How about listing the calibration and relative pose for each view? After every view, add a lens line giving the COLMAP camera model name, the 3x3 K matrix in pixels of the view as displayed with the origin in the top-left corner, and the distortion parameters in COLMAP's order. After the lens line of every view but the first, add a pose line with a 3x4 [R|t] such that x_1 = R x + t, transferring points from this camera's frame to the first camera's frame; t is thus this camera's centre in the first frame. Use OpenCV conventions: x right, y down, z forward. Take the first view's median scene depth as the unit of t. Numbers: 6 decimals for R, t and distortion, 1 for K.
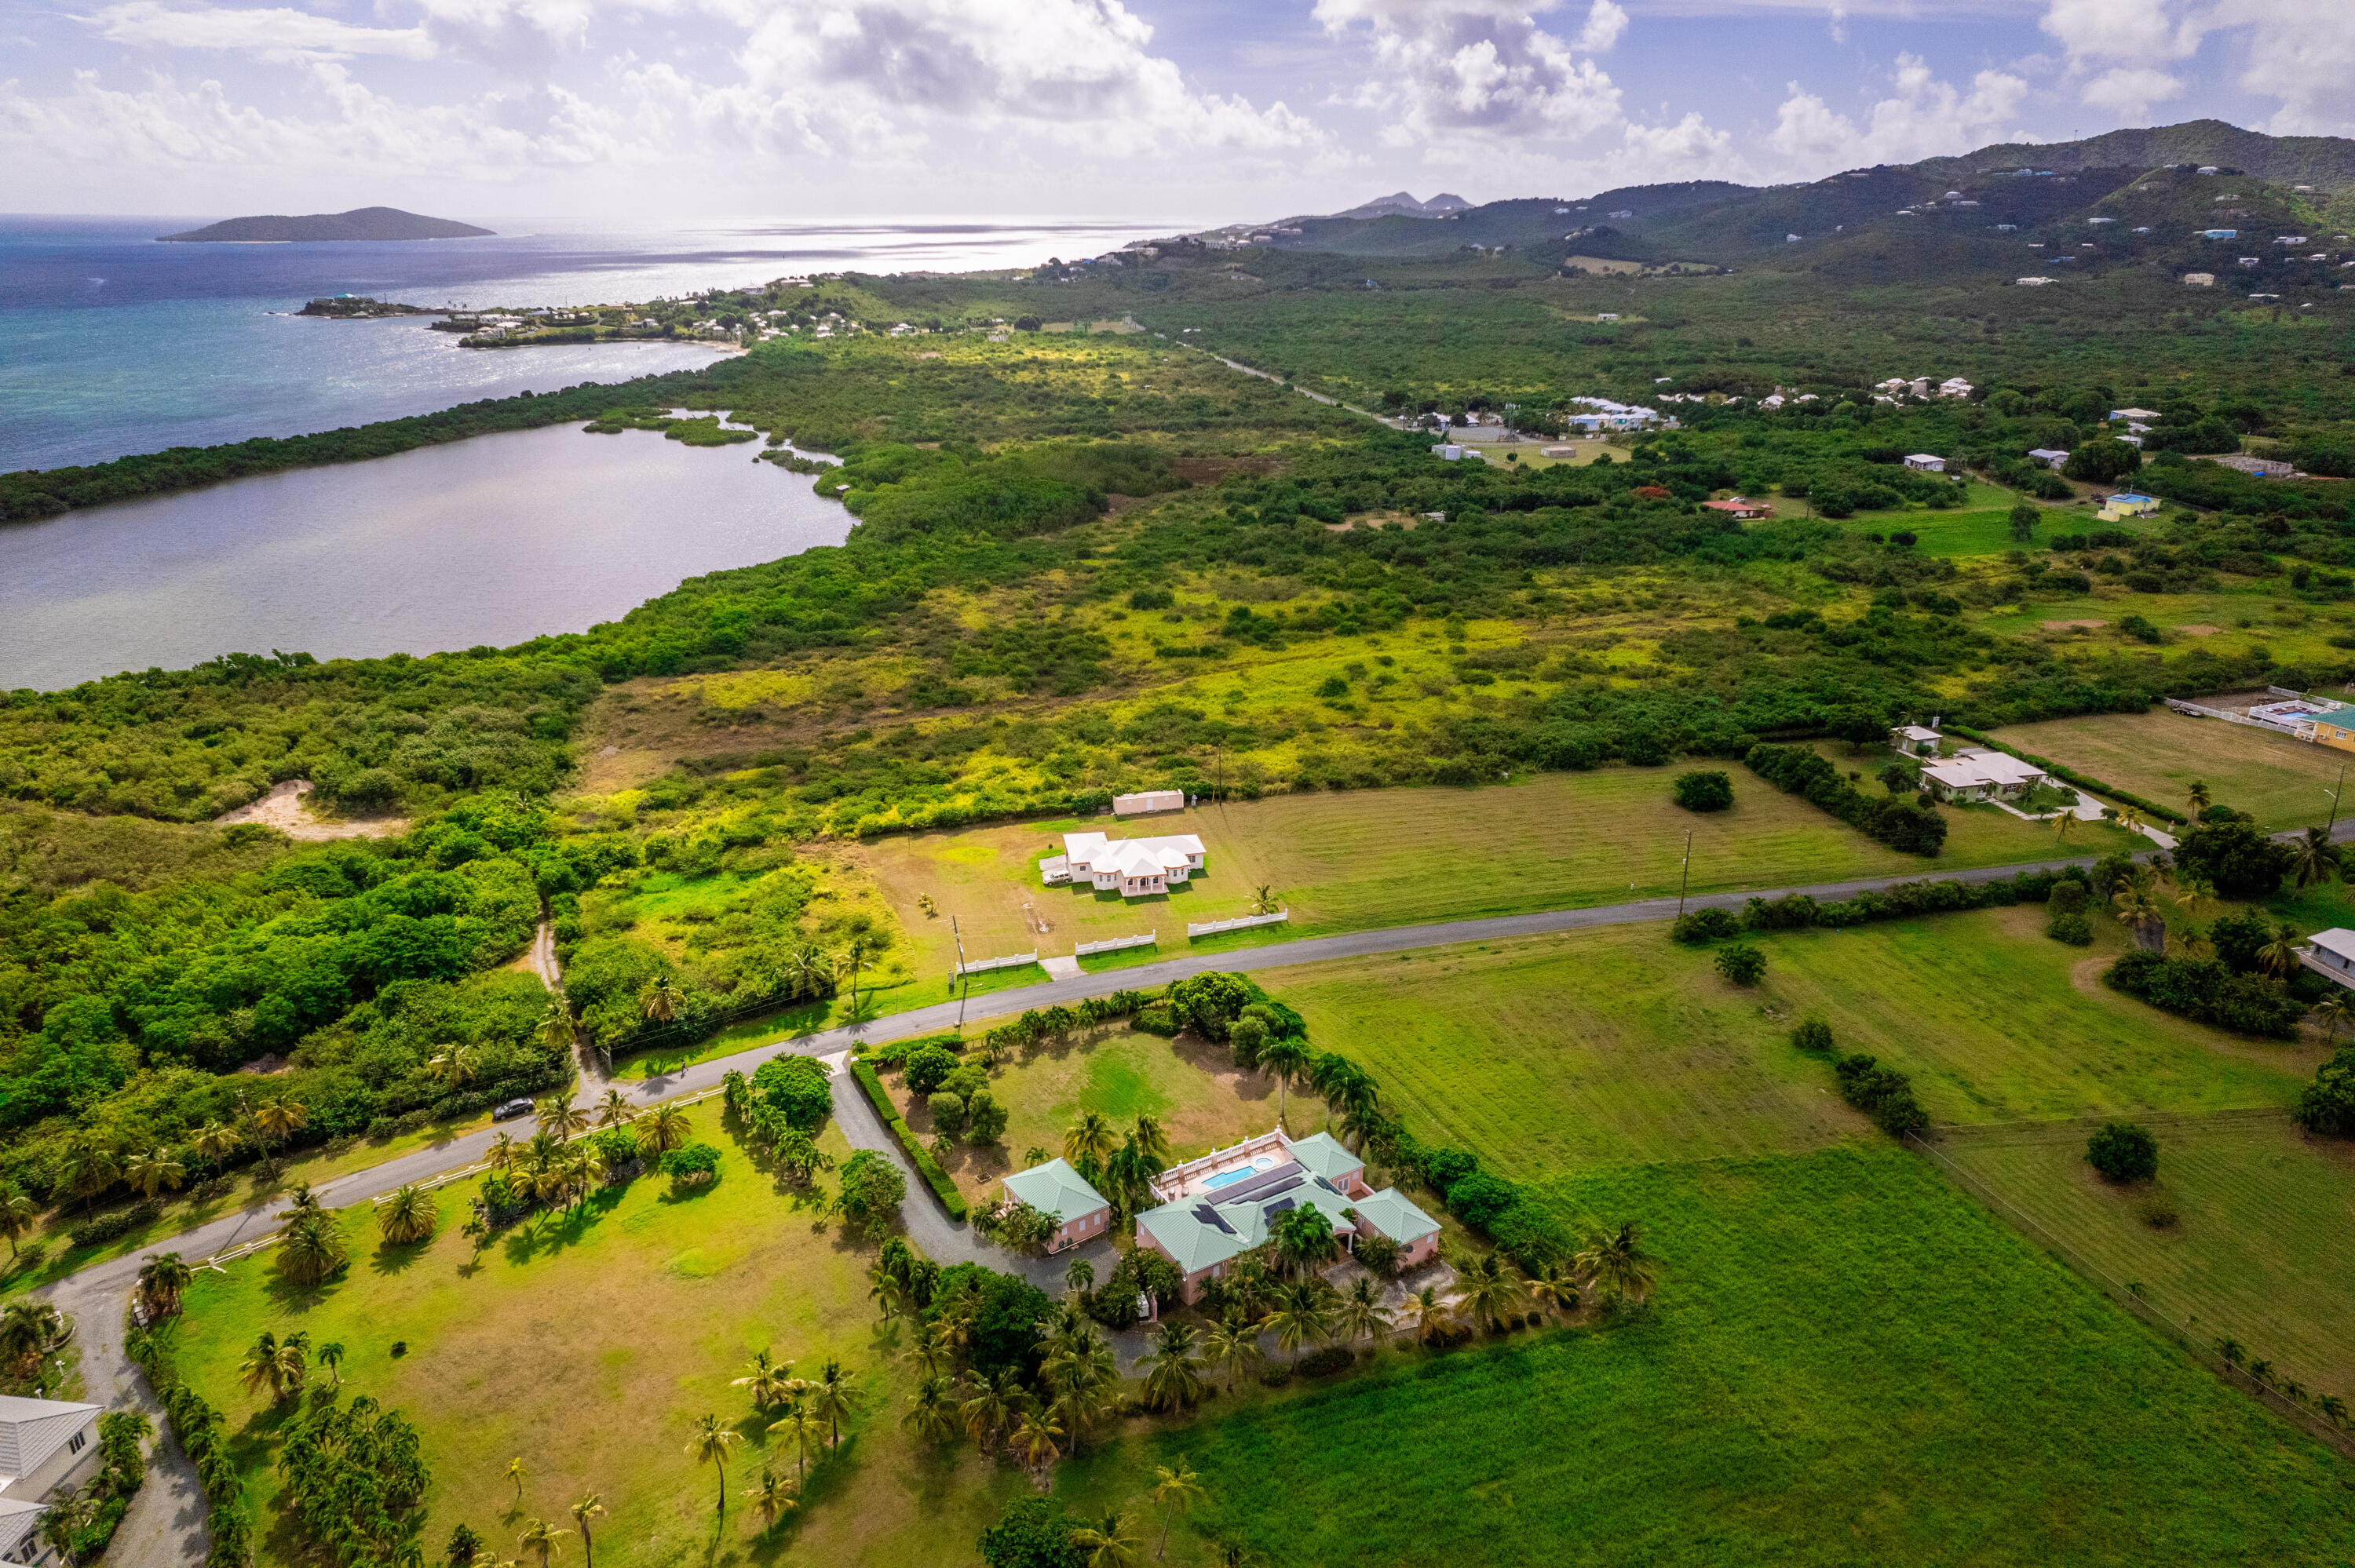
lens RADIAL K [[1500.6, 0, 1177.5], [0, 1500.6, 784.0], [0, 0, 1]] dist [-0.073316, 0.064950]
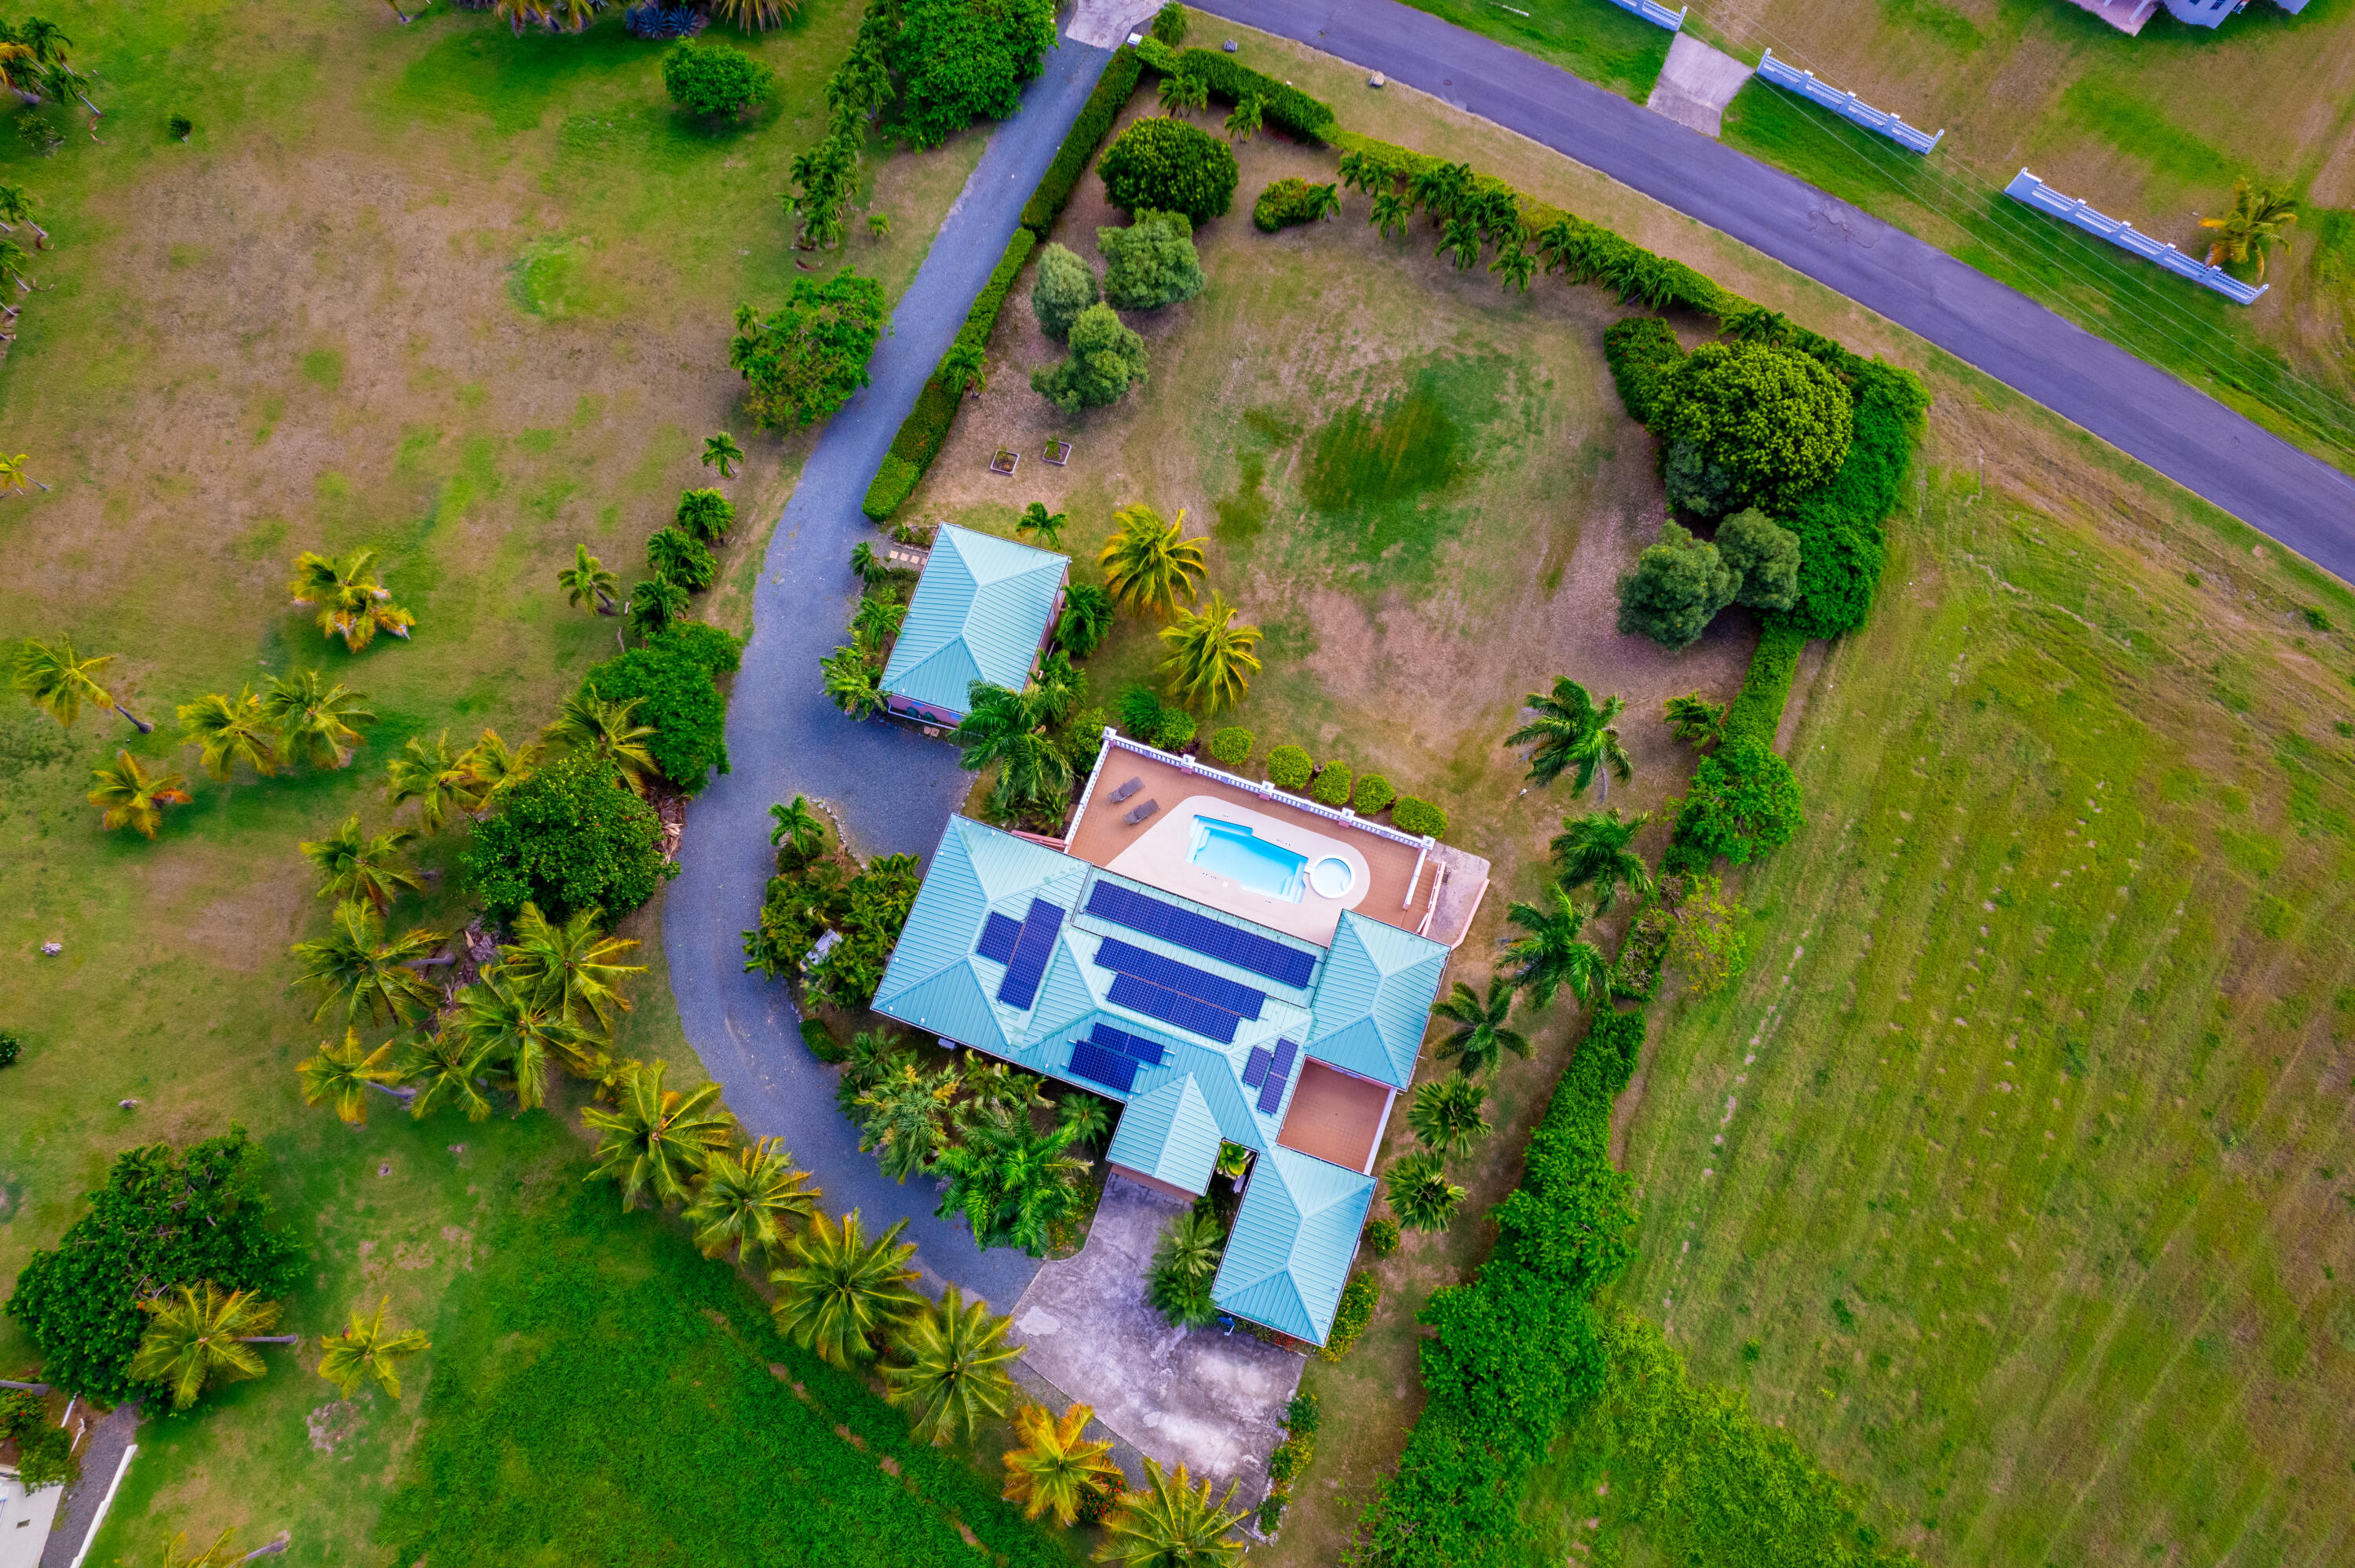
lens RADIAL K [[1500.6, 0, 1177.5], [0, 1500.6, 784.0], [0, 0, 1]] dist [-0.073316, 0.064950]
pose [[0.619408, 0.754346, -0.217476, 0.057102], [-0.269795, 0.464678, 0.843377, -0.074409], [0.737255, -0.463721, 0.491344, 0.394996]]
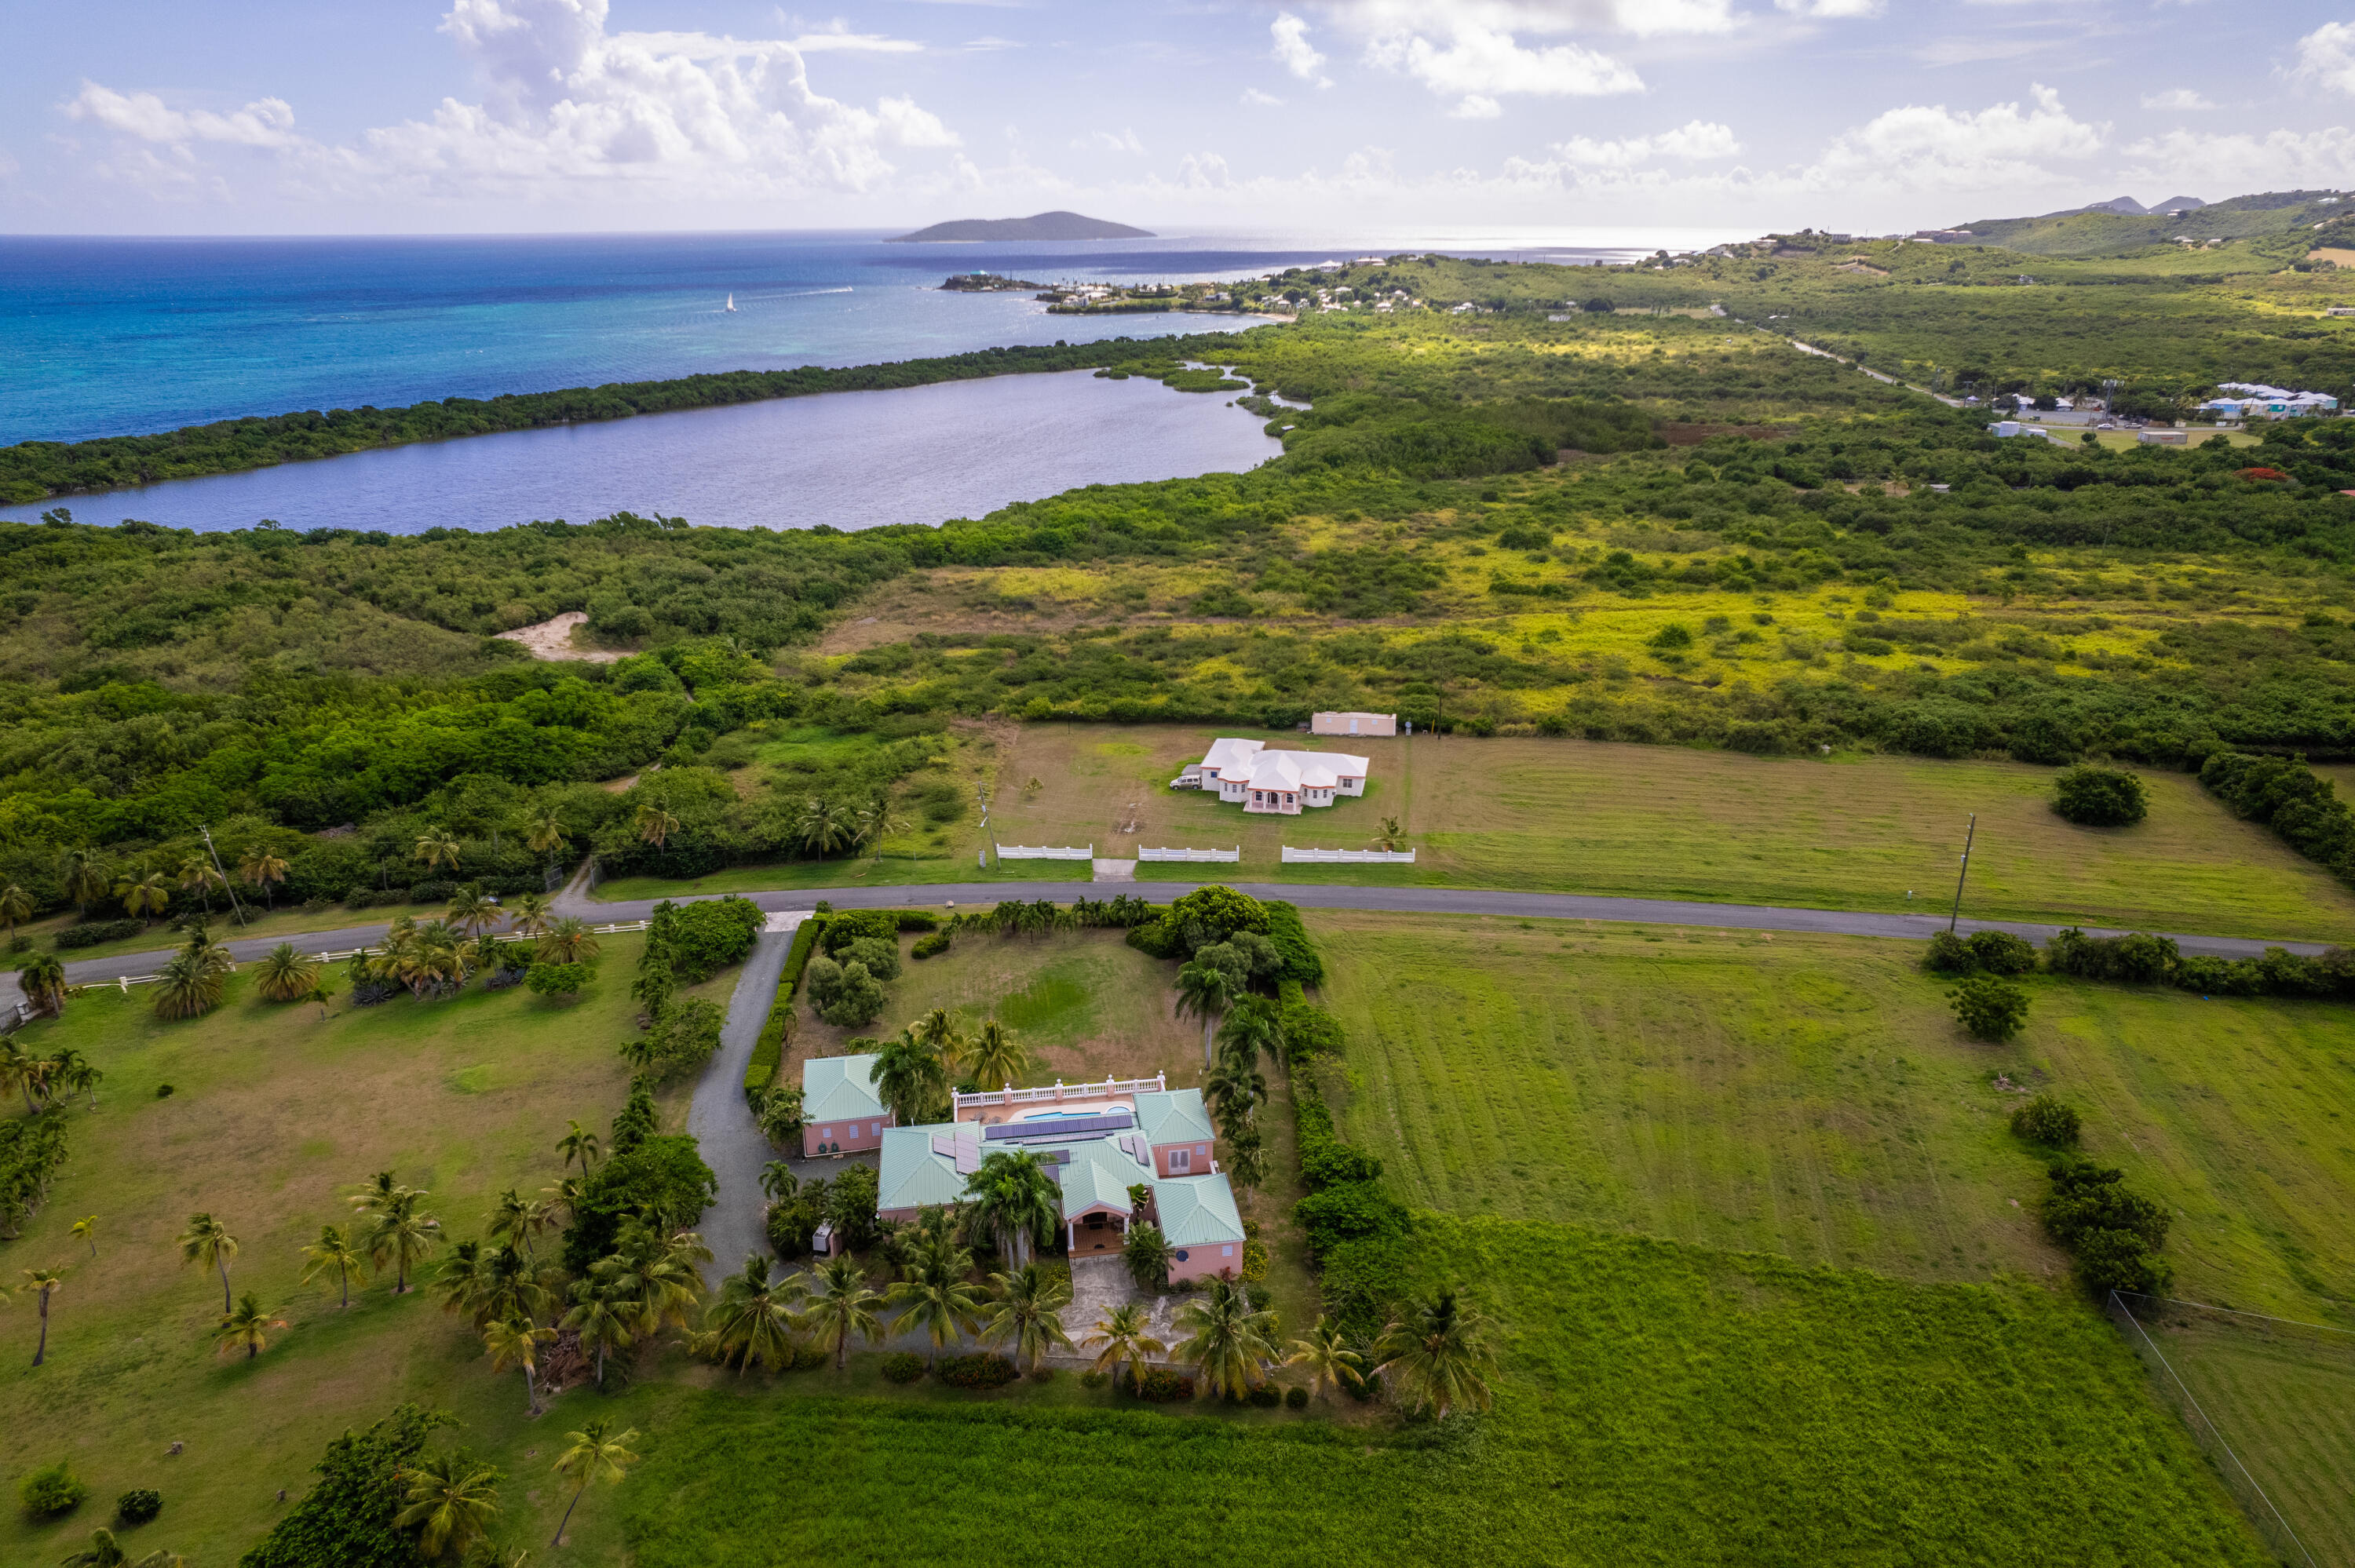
lens RADIAL K [[1500.6, 0, 1177.5], [0, 1500.6, 784.0], [0, 0, 1]] dist [-0.073316, 0.064950]
pose [[0.920203, 0.131076, -0.368843, 0.180684], [-0.133362, 0.990877, 0.019411, 0.037570], [0.368022, 0.031327, 0.929289, 0.161521]]
